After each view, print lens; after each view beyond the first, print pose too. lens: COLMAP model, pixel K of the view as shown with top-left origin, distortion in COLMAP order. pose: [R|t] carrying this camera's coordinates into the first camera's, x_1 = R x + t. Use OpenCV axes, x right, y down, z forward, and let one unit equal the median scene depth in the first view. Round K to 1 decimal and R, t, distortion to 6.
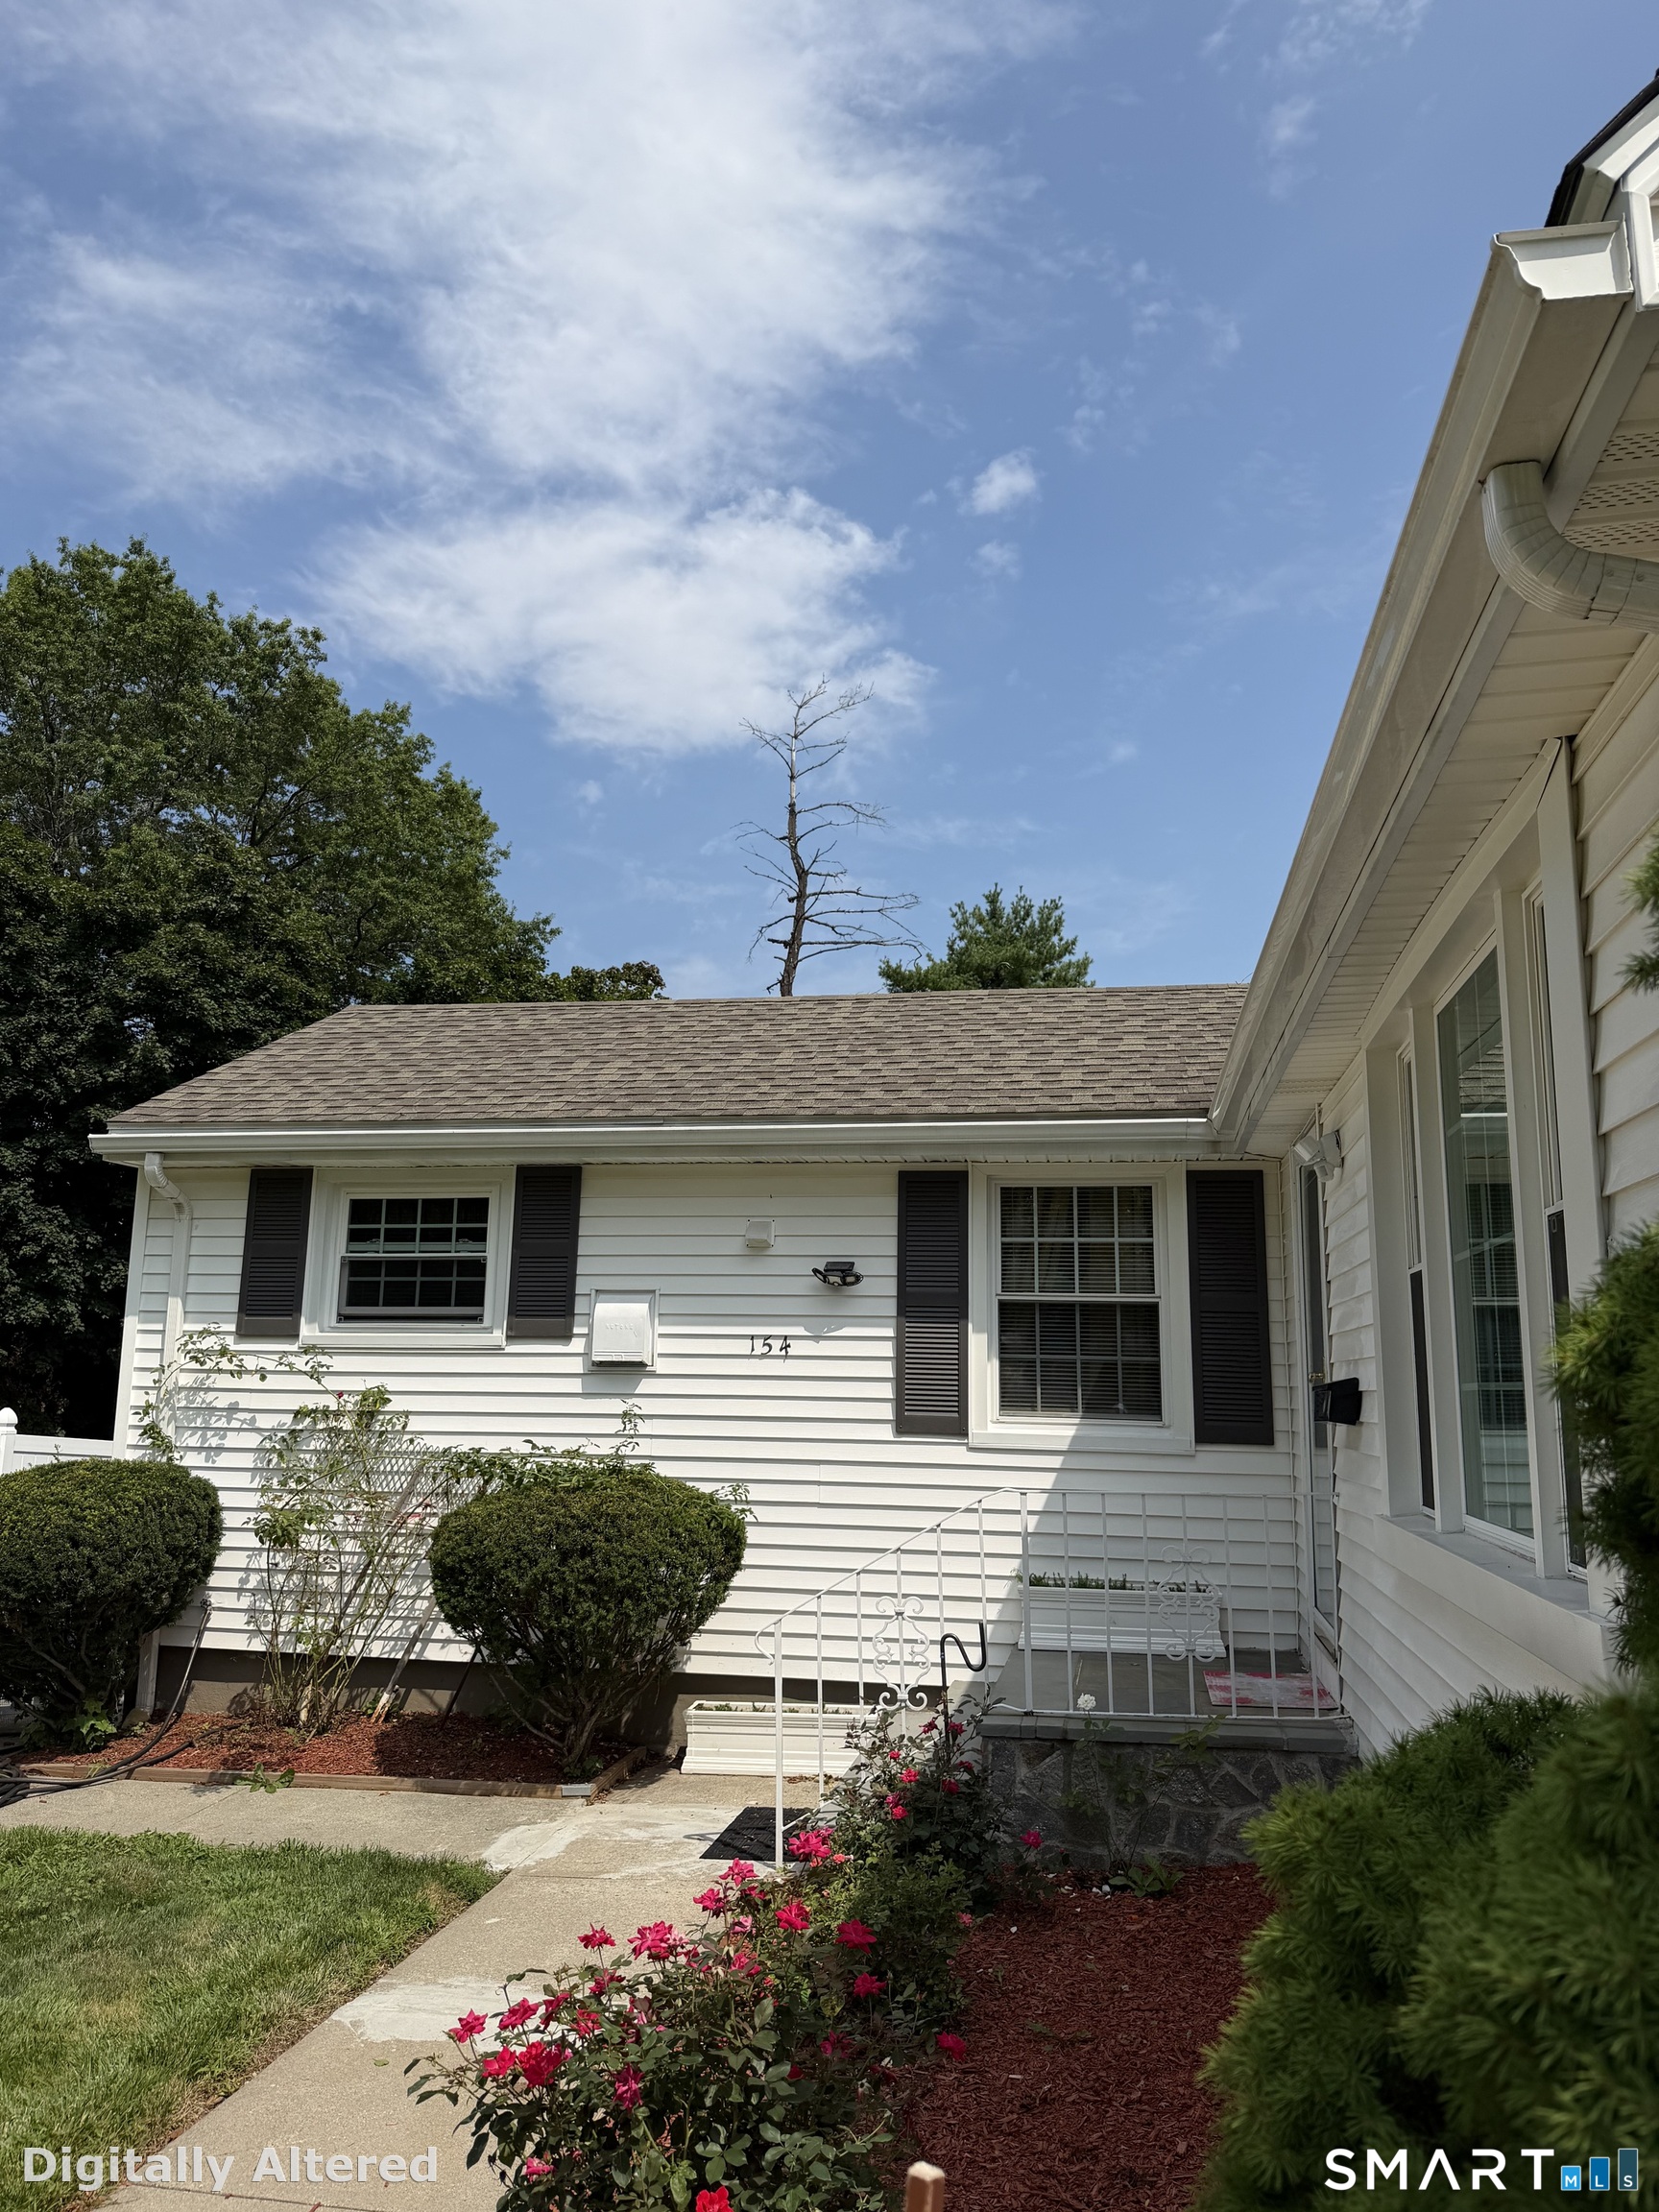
lens RADIAL K [[1545.5, 0, 833.3], [0, 1545.5, 1107.0], [0, 0, 1]] dist [0.069981, -0.081625]
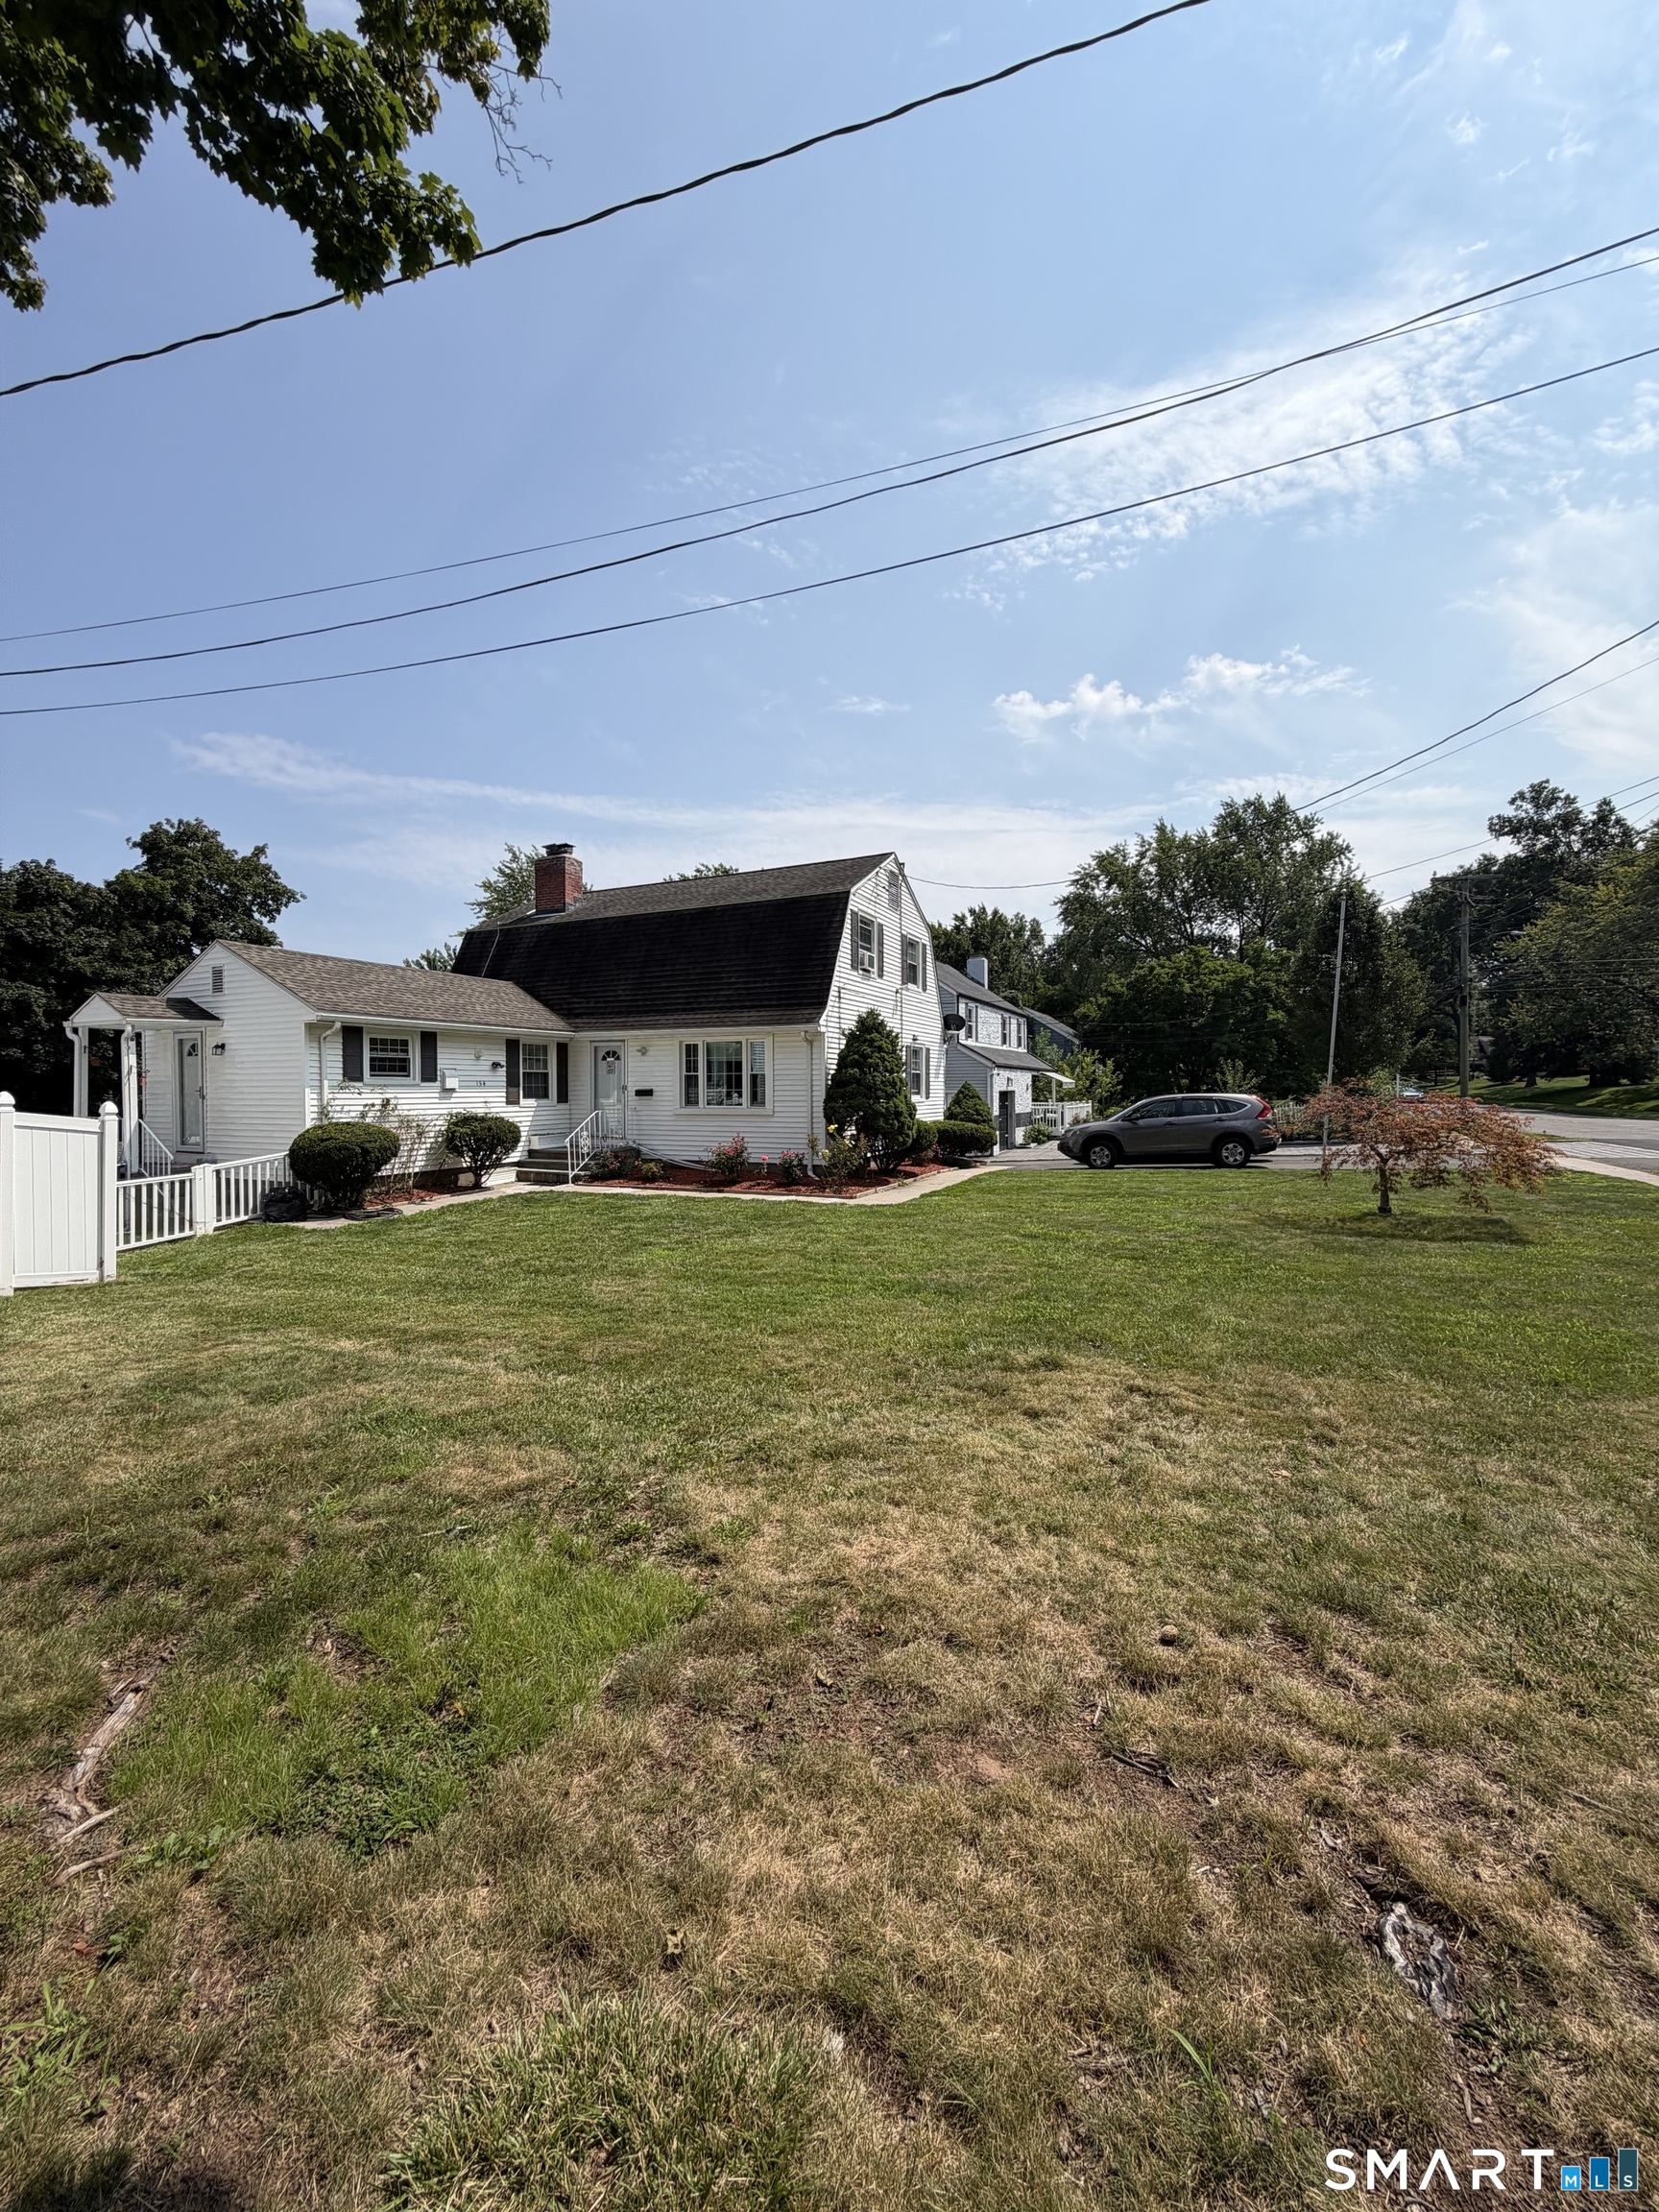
lens RADIAL K [[878.8, 0, 822.9], [0, 878.8, 1103.6], [0, 0, 1]] dist [-0.000135, -0.000508]
pose [[0.266243, -0.035215, 0.963262, -0.487157], [-0.161053, 0.983659, 0.080475, -0.027208], [-0.950356, -0.176562, 0.256221, -0.091885]]
